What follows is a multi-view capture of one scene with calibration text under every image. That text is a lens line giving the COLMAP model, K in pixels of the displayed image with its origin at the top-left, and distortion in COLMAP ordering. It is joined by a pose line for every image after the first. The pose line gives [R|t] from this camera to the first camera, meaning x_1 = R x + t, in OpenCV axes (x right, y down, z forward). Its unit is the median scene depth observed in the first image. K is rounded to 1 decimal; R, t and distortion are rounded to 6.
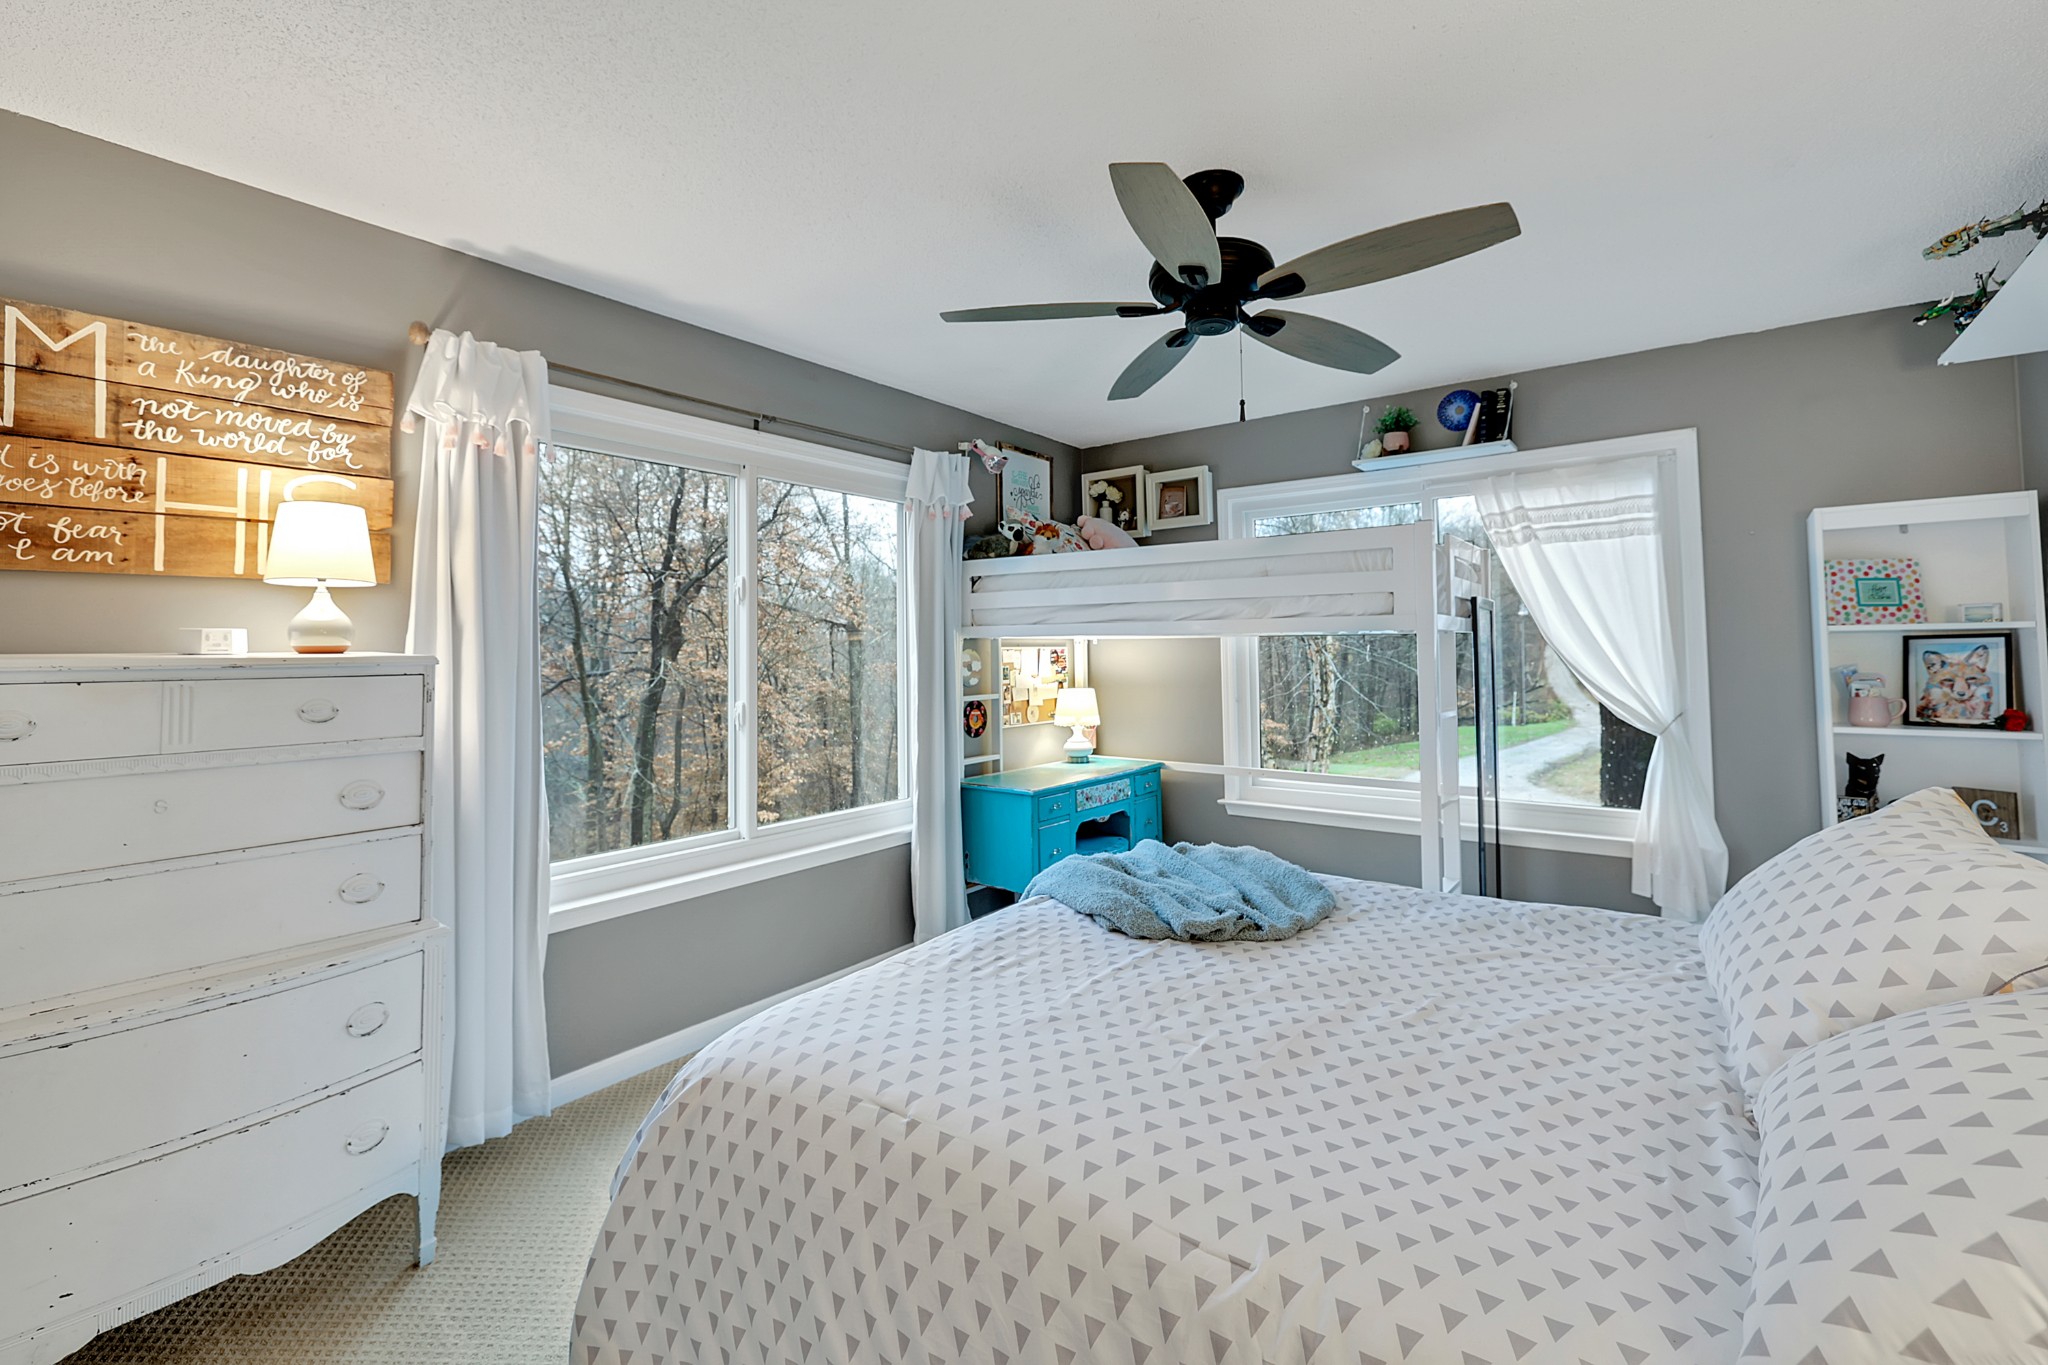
lens RADIAL K [[882.2, 0, 1046.4], [0, 882.2, 671.7], [0, 0, 1]] dist [-0.001091, 0.000152]
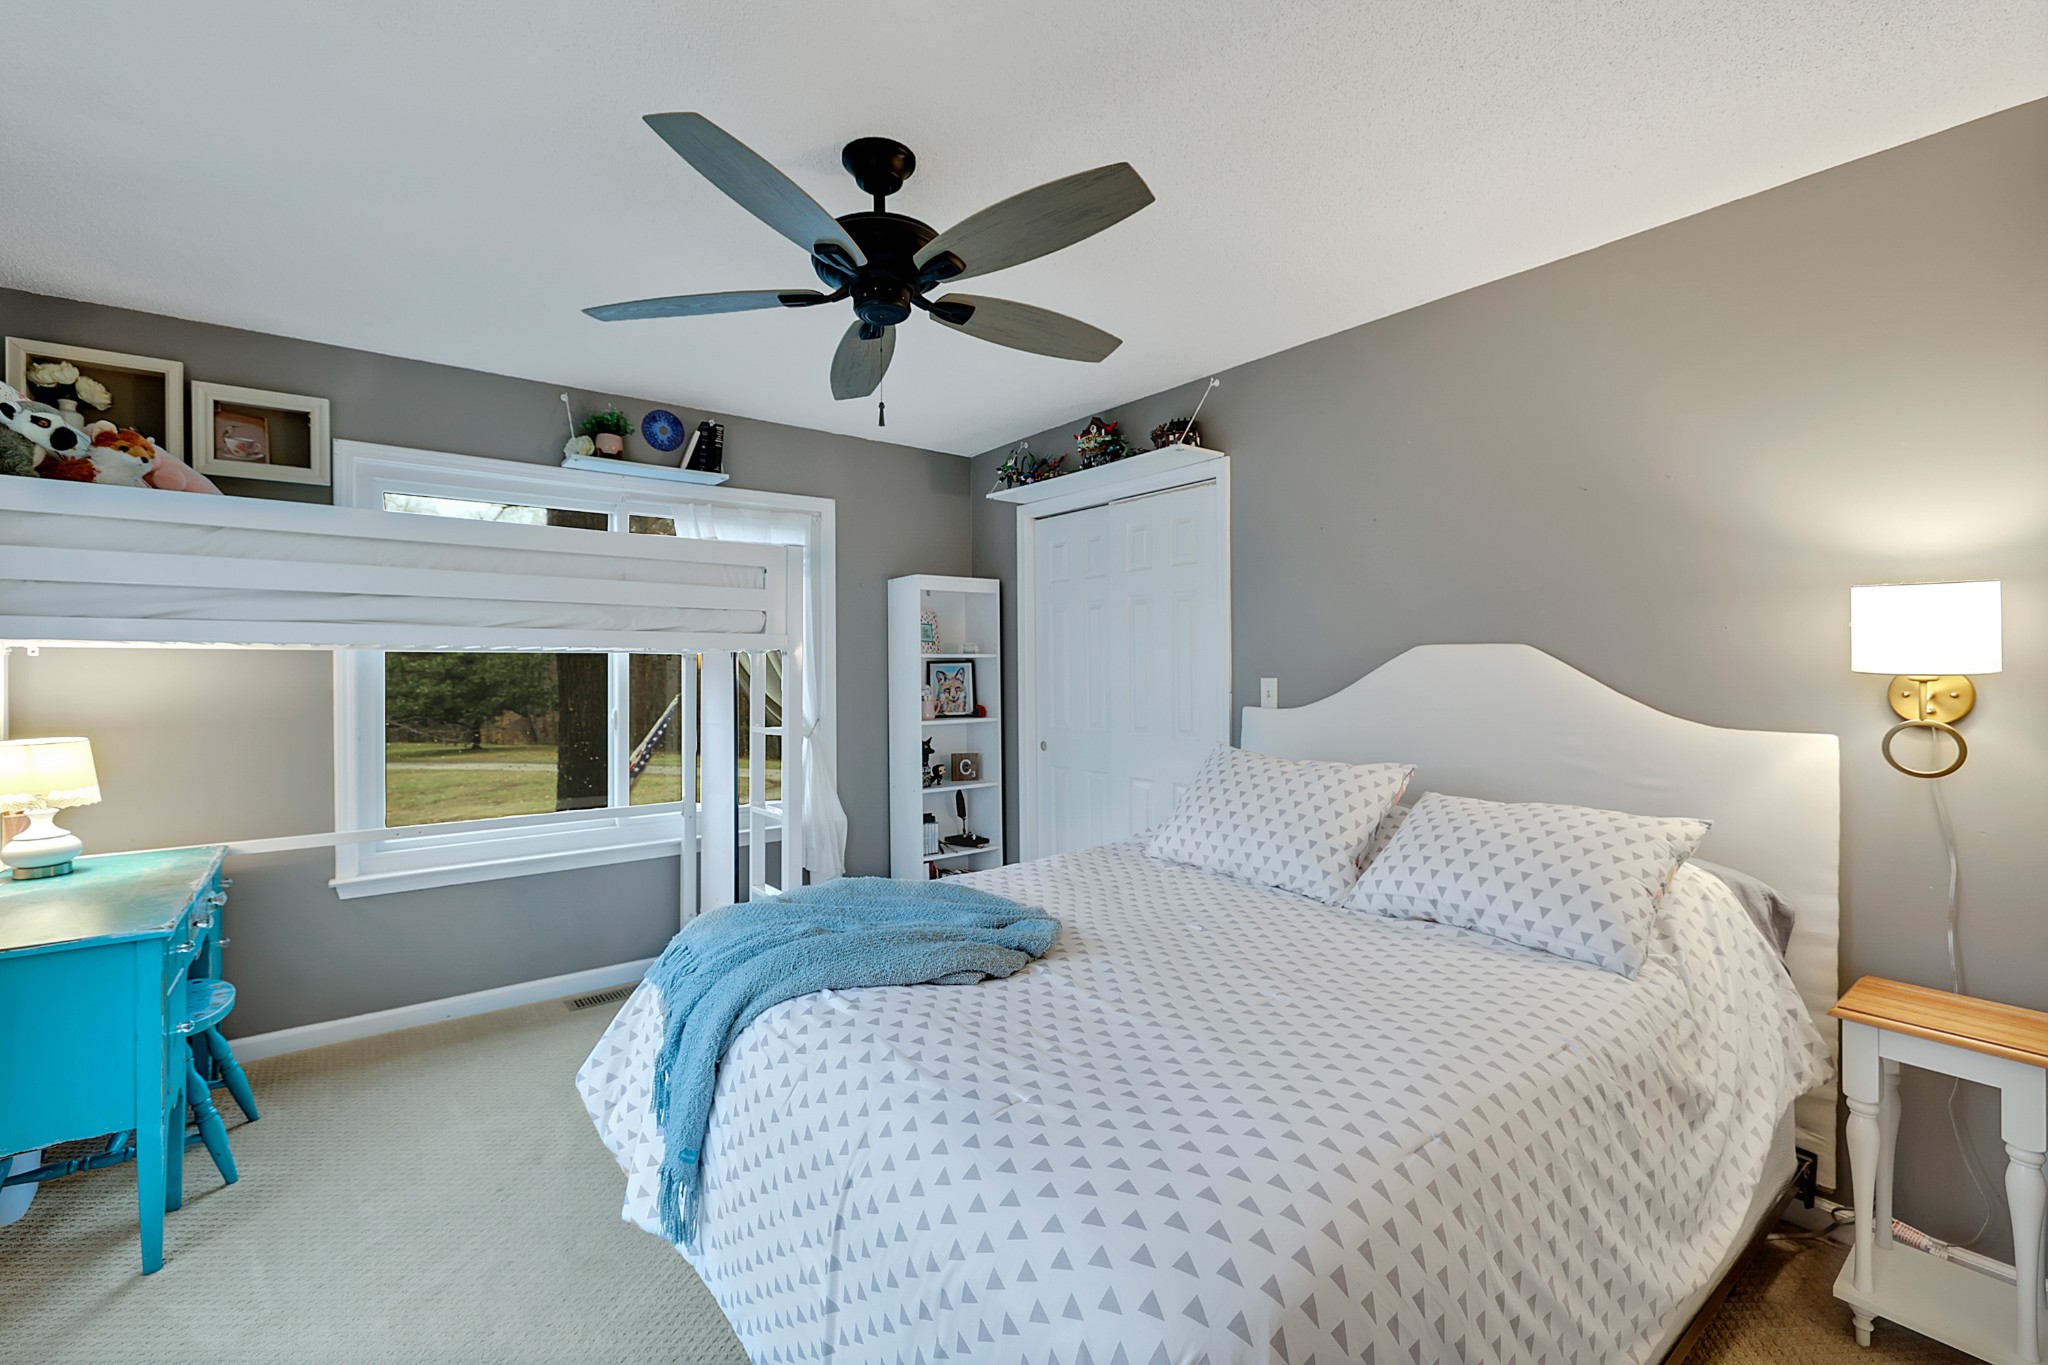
lens RADIAL K [[851.3, 0, 994.7], [0, 851.3, 682.2], [0, 0, 1]] dist [0.004175, 0.000576]
pose [[0.303906, -0.011796, 0.952629, -0.344947], [0.019382, 0.999793, 0.006196, -0.008386], [-0.952505, 0.016581, 0.304072, 0.350898]]
